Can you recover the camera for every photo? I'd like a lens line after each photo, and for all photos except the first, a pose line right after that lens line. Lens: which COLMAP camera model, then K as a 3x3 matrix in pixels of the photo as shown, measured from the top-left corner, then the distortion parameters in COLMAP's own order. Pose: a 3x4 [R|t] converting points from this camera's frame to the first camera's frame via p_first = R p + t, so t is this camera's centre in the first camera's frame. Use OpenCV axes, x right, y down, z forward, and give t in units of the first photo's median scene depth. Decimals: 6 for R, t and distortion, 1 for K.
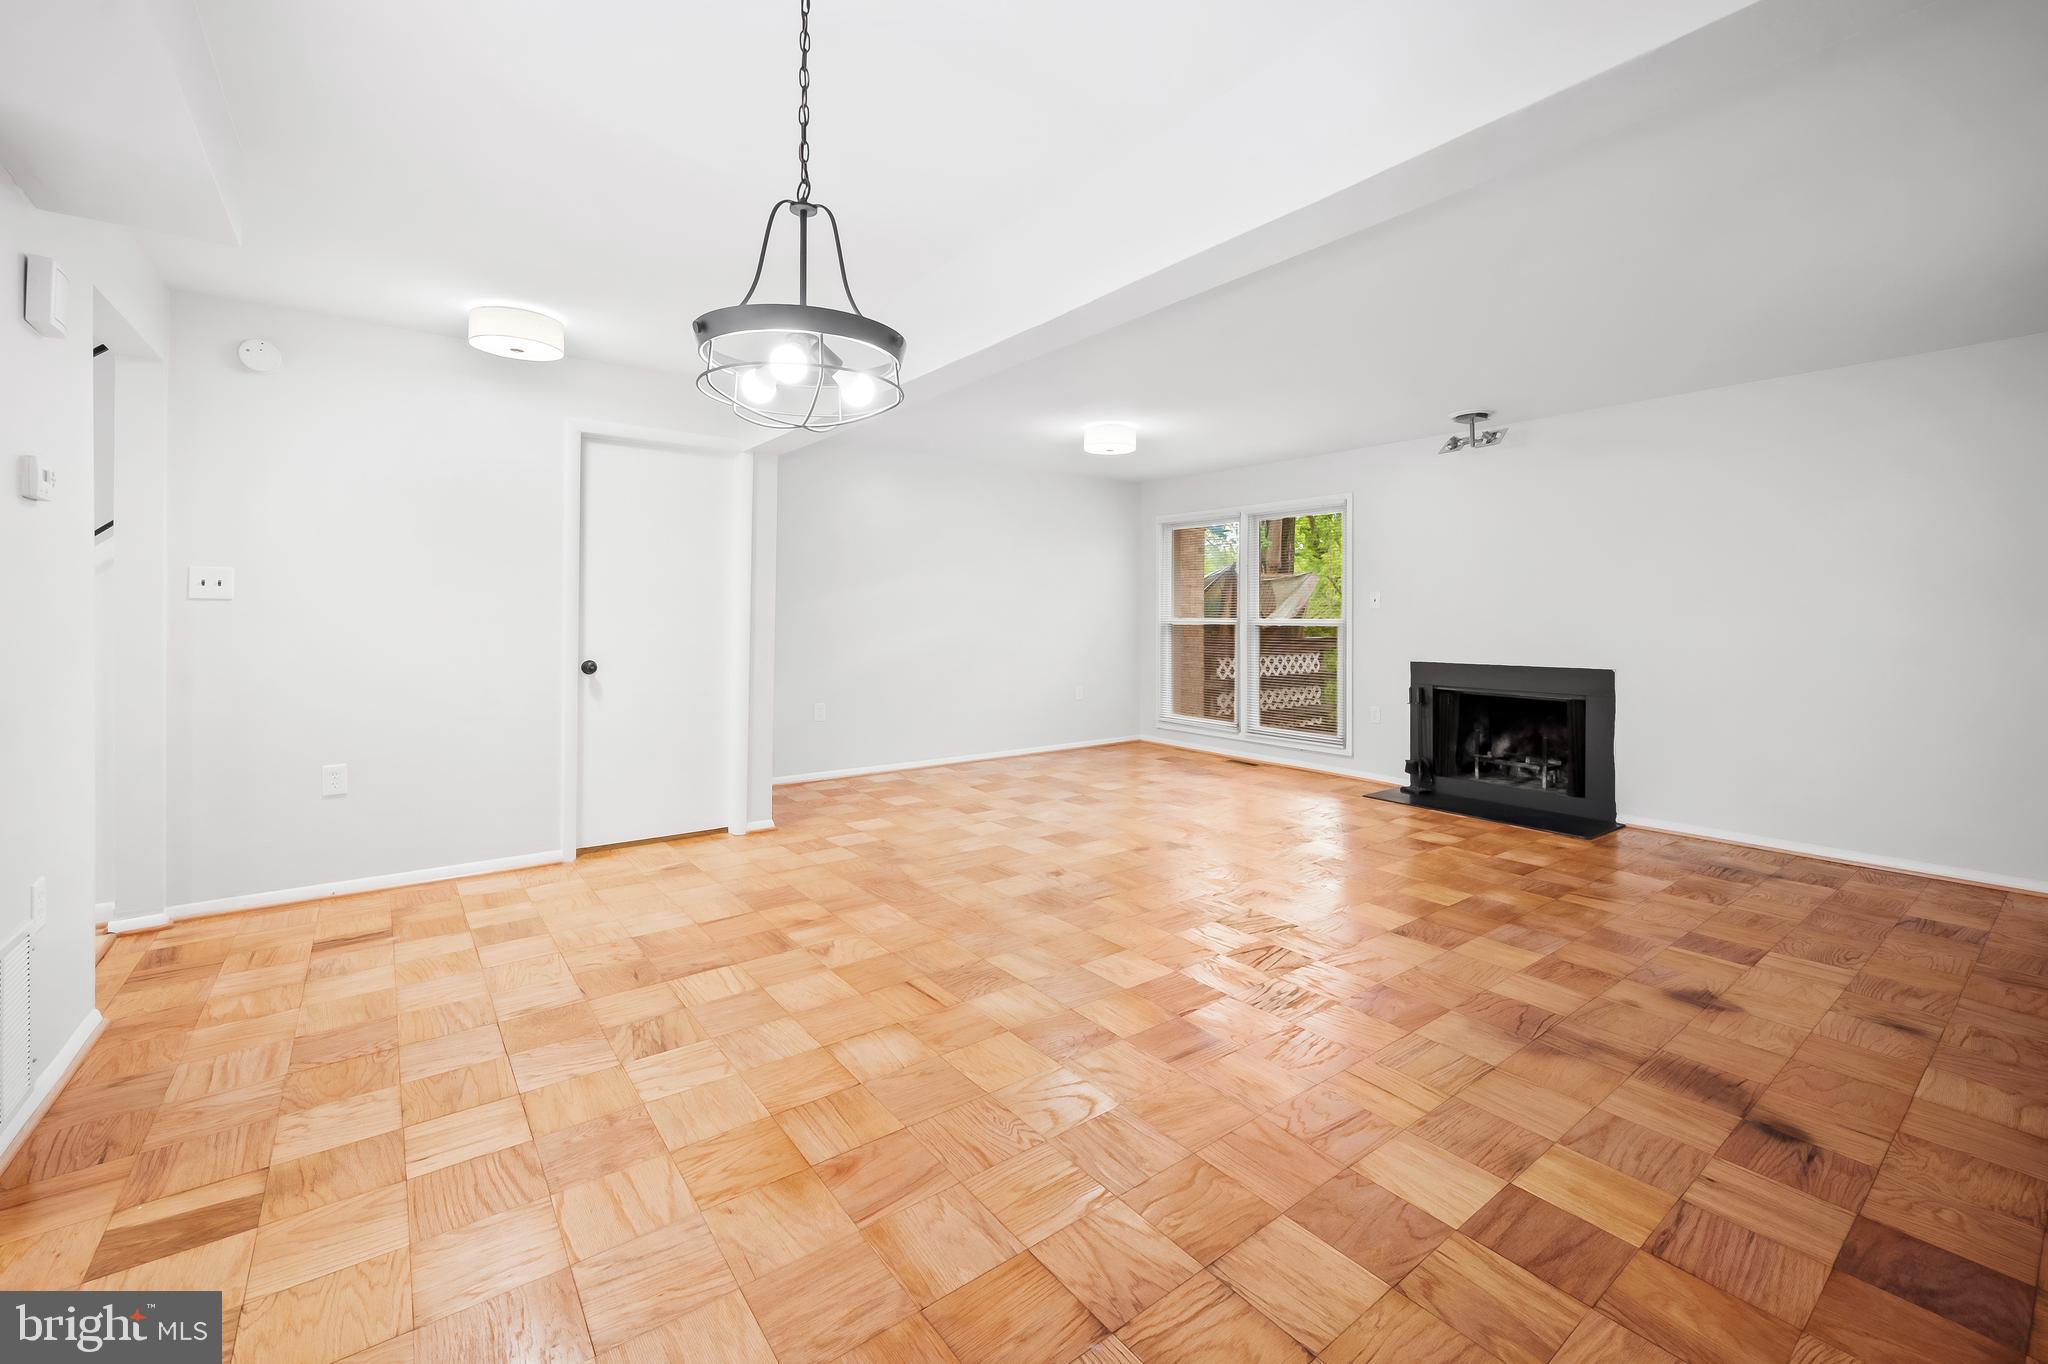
lens RADIAL K [[850.6, 0, 1029.1], [0, 850.6, 605.0], [0, 0, 1]] dist [-0.000227, 0.000034]
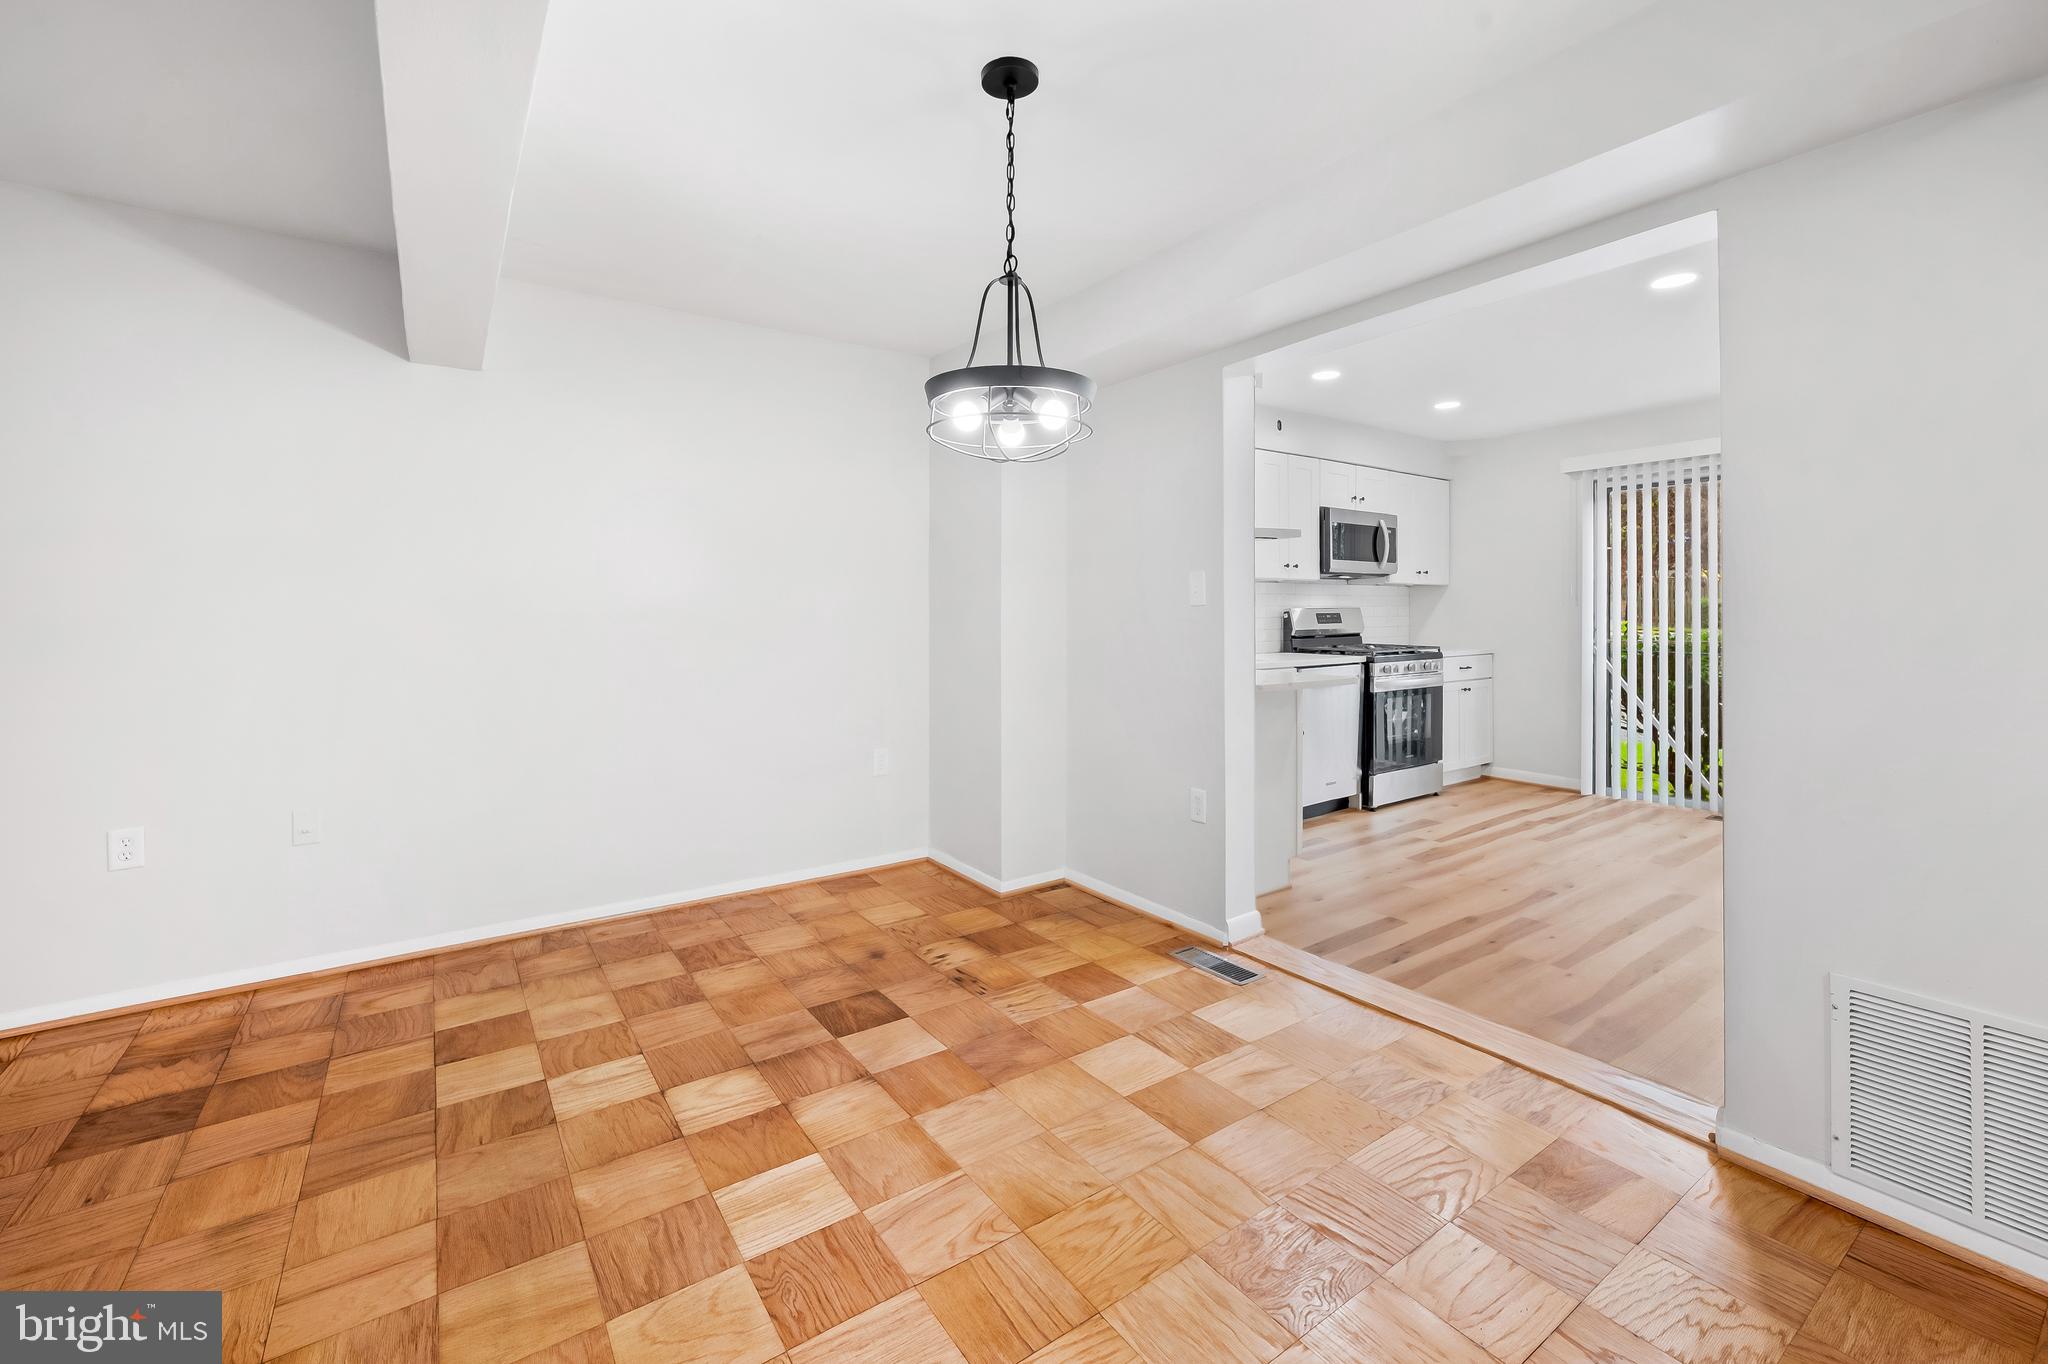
lens RADIAL K [[850.6, 0, 1029.1], [0, 850.6, 605.0], [0, 0, 1]] dist [-0.000227, 0.000034]
pose [[-0.999164, -0.001700, 0.040844, -0.094946], [-0.002483, 0.999814, -0.019115, 0.005054], [-0.040804, -0.019200, -0.998983, 0.606148]]
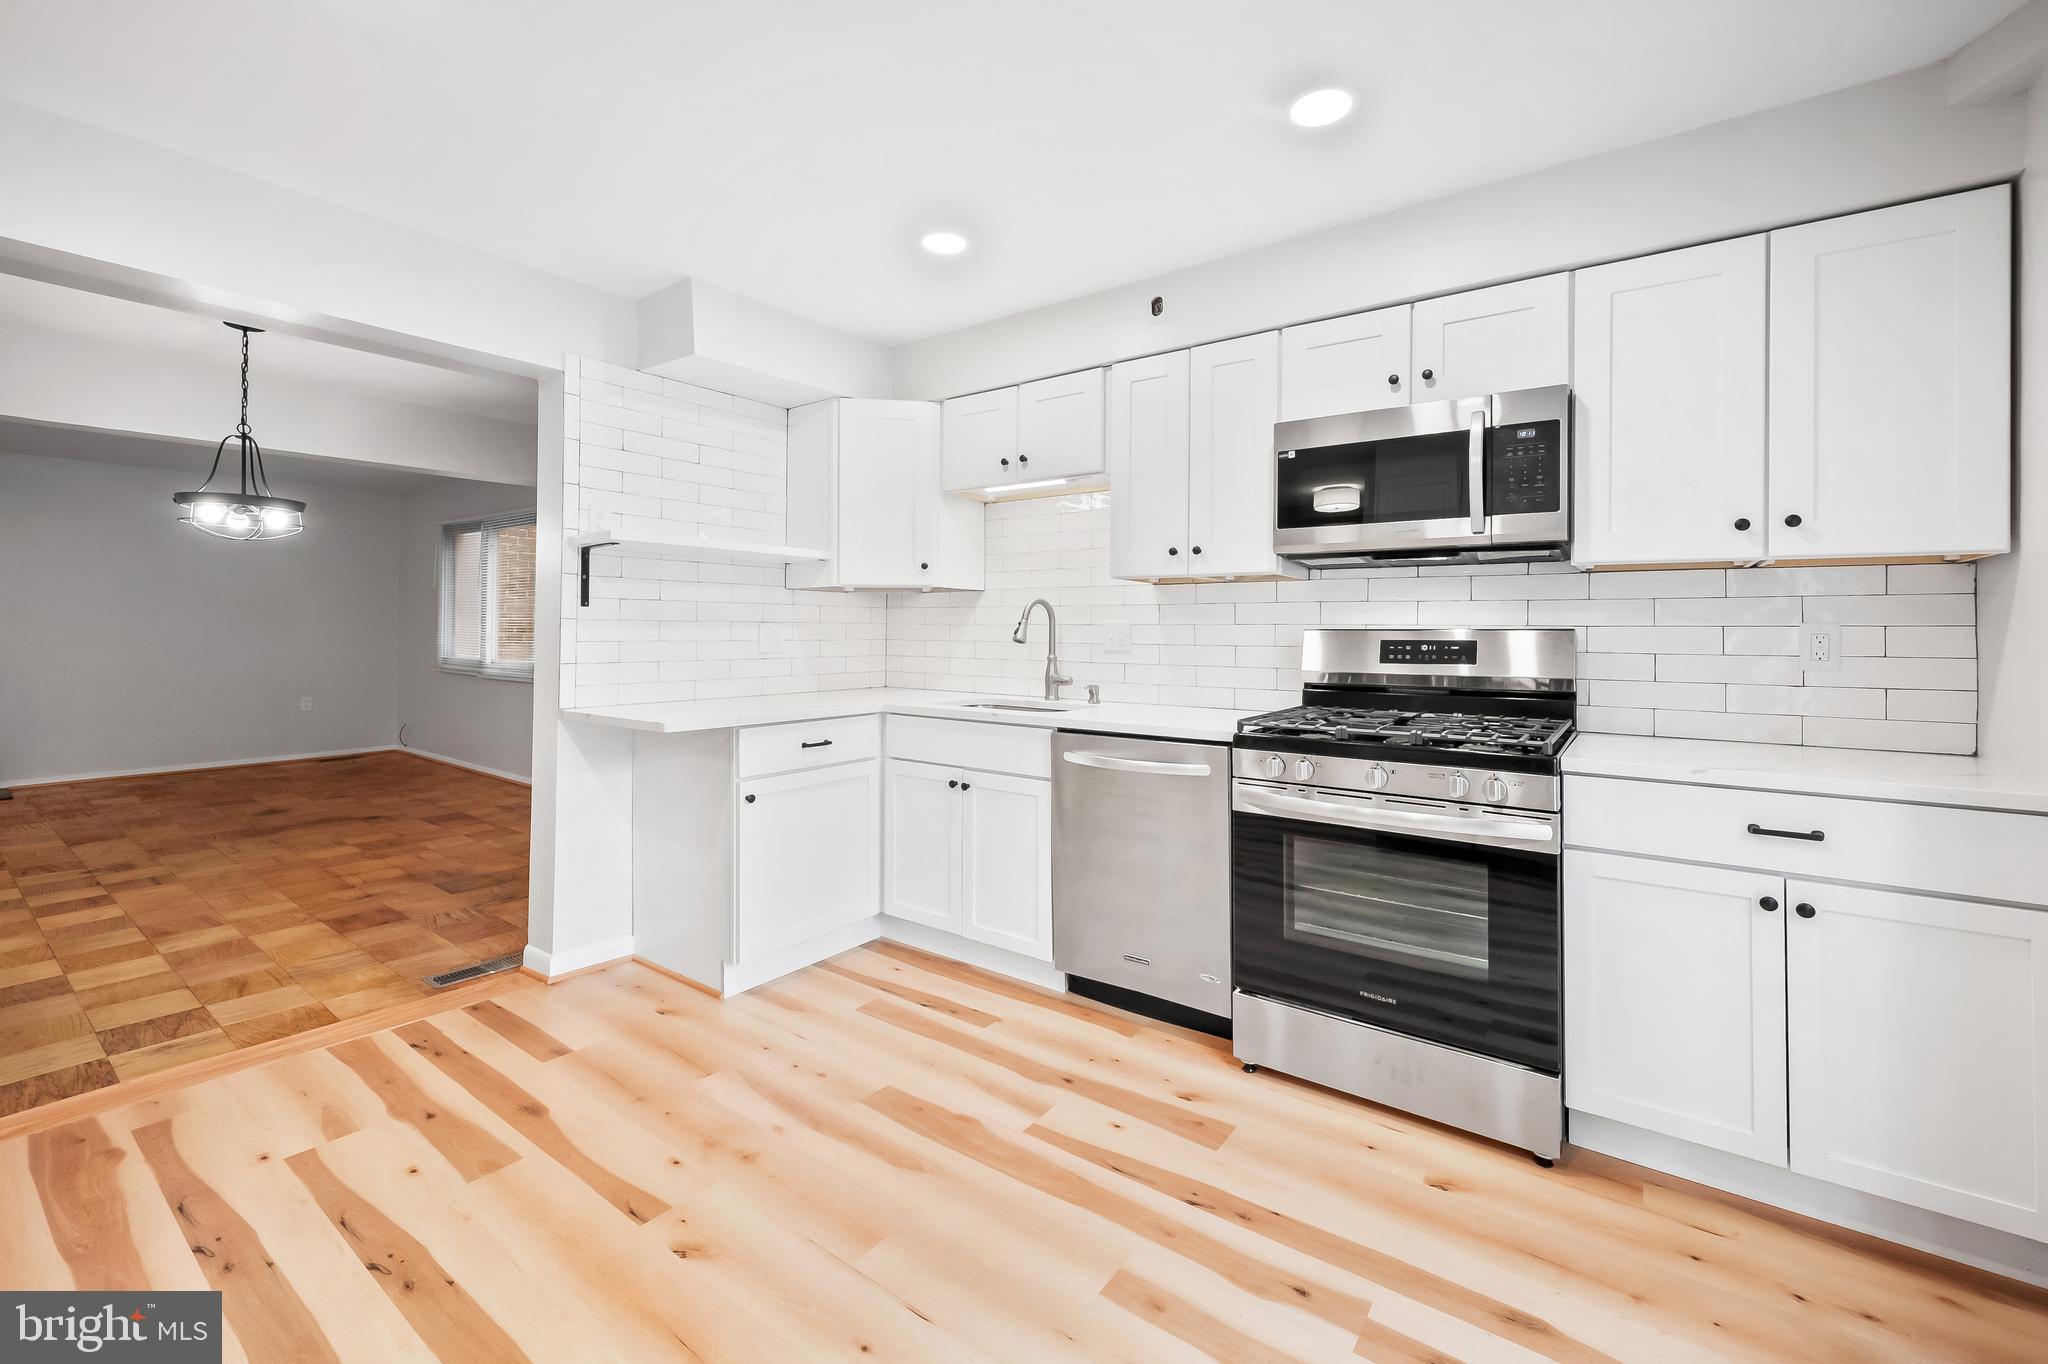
lens RADIAL K [[854.5, 0, 1028.7], [0, 854.5, 620.5], [0, 0, 1]] dist [0.000121, -0.000113]
pose [[-0.277939, 0.001374, 0.960598, -0.800207], [-0.019323, 0.999789, -0.007021, -0.009523], [-0.960404, -0.020513, -0.277854, -0.095763]]
